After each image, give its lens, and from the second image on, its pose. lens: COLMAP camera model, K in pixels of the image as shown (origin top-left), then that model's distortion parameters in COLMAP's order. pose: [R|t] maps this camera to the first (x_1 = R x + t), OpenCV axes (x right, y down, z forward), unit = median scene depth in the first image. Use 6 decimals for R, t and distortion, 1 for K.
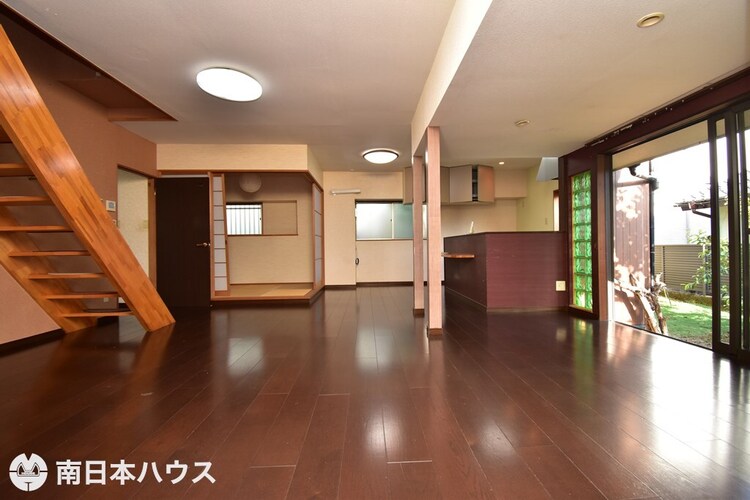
lens RADIAL K [[333.6, 0, 376.7], [0, 333.6, 244.6], [0, 0, 1]] dist [0.030001, -0.028941]
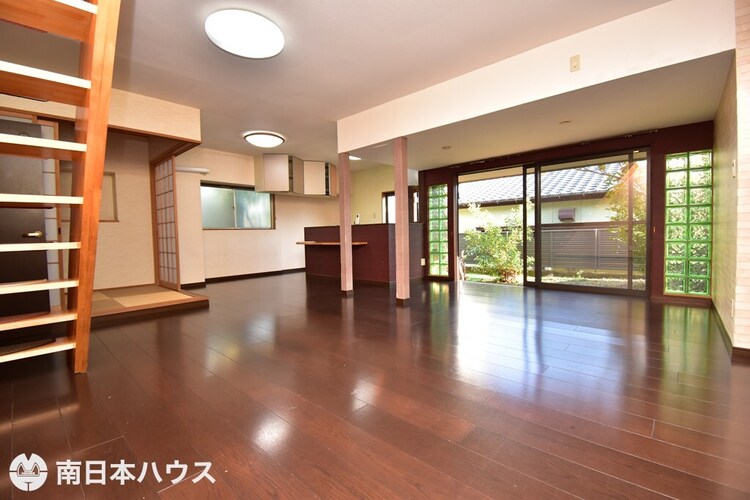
lens RADIAL K [[333.6, 0, 376.7], [0, 333.6, 244.6], [0, 0, 1]] dist [0.030001, -0.028941]
pose [[0.700227, -0.027469, 0.713391, -0.601558], [0.006198, 0.999456, 0.032401, 0.002026], [-0.713893, -0.018267, 0.700016, 0.147915]]
